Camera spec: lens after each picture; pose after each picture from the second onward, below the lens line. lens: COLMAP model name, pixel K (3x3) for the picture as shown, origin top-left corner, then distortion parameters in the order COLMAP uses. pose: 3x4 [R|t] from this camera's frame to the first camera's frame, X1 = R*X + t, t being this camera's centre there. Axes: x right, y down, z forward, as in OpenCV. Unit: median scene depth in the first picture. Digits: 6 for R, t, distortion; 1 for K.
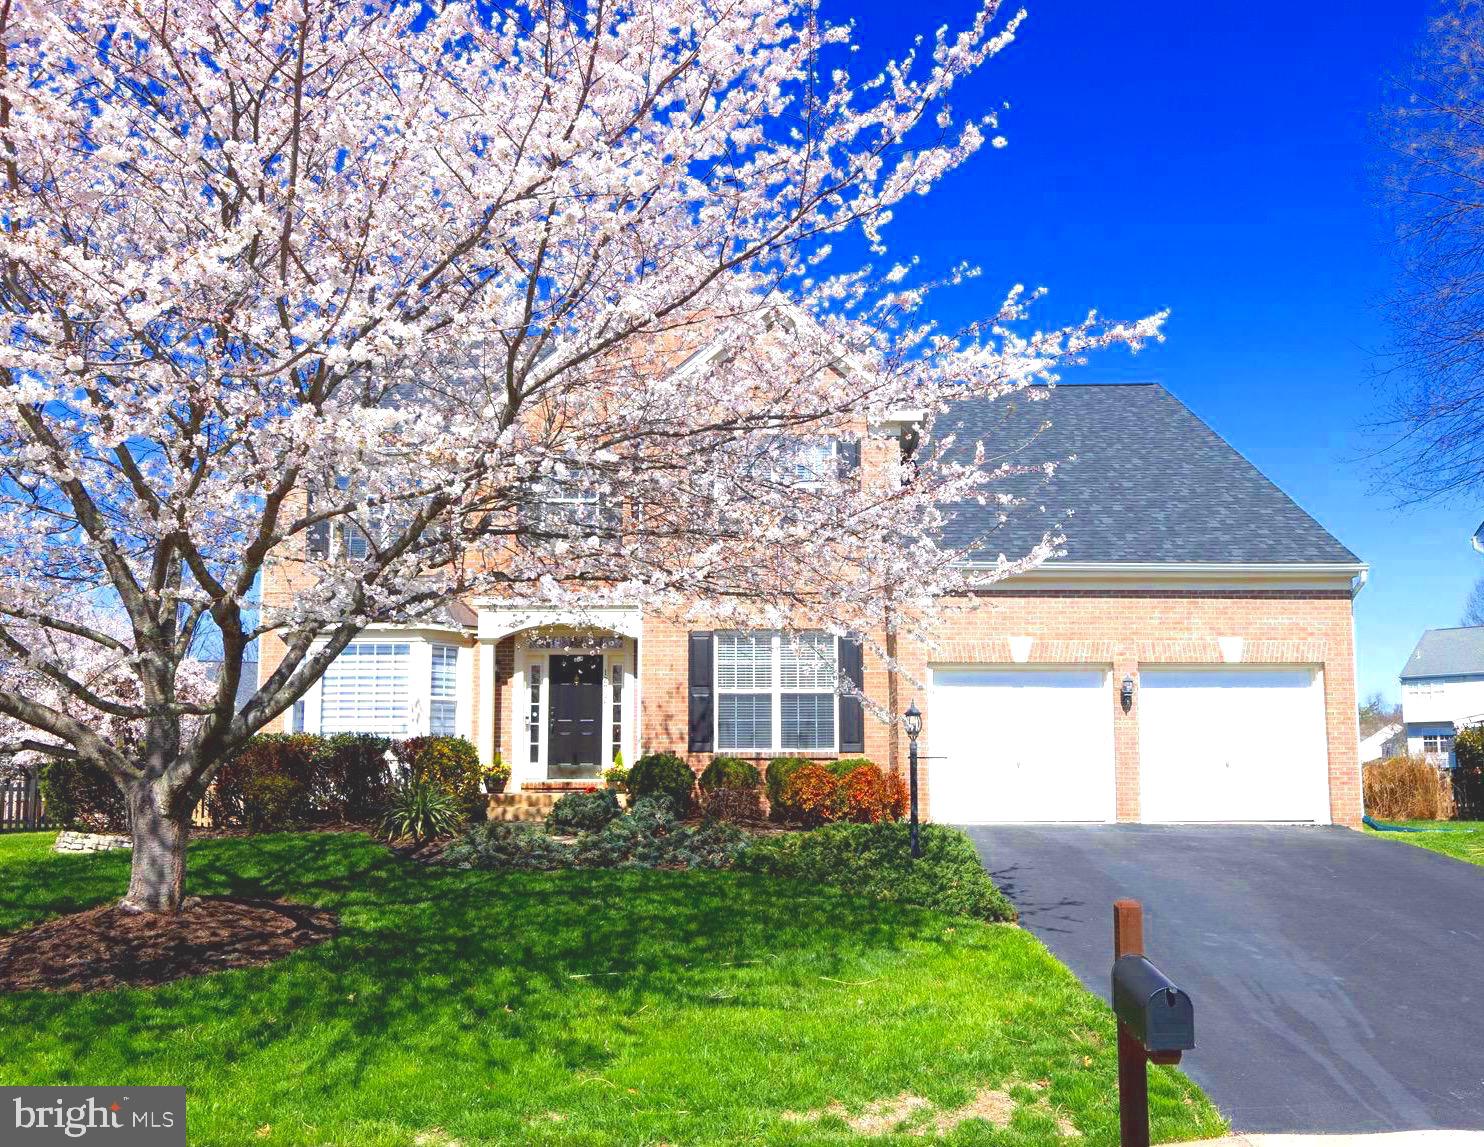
lens RADIAL K [[1099.8, 0, 742.0], [0, 1099.8, 573.5], [0, 0, 1]] dist [0.000680, -0.001468]
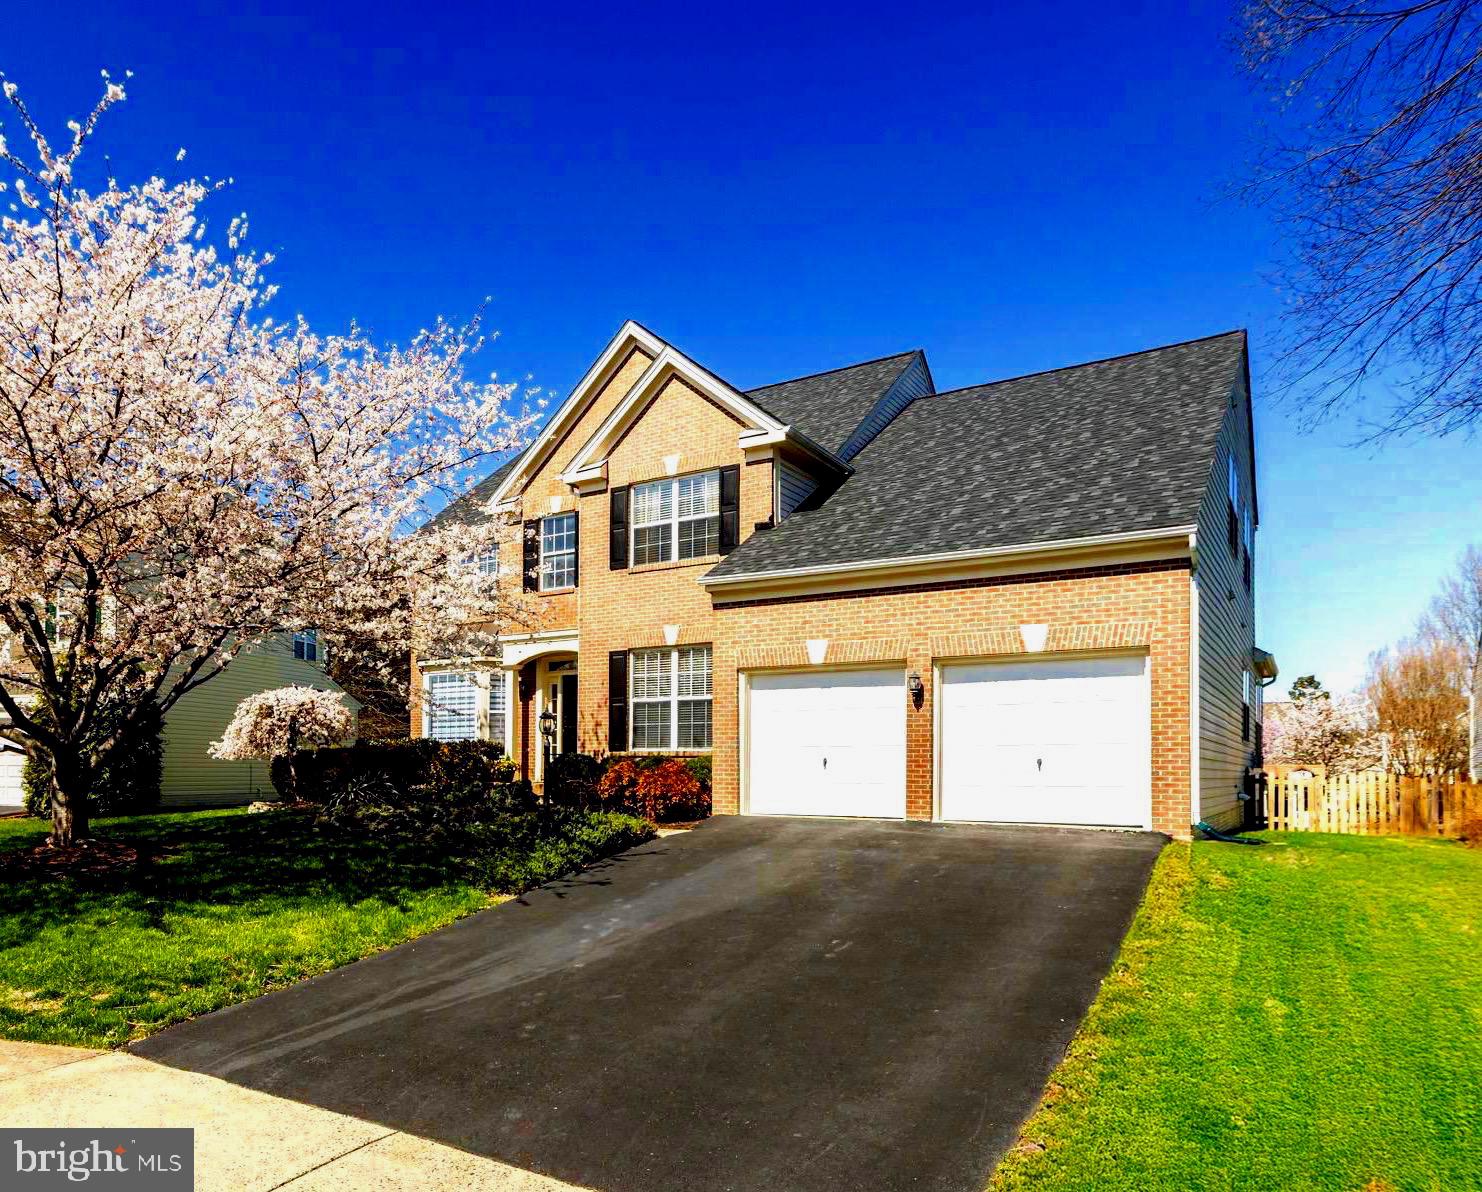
lens RADIAL K [[955.8, 0, 741.0], [0, 955.8, 596.0], [0, 0, 1]] dist [-0.000004, 0.000874]
pose [[0.841684, -0.089553, -0.532492, 0.663749], [0.085404, 0.995817, -0.032481, 0.038868], [0.533173, -0.018138, 0.845812, 0.190576]]
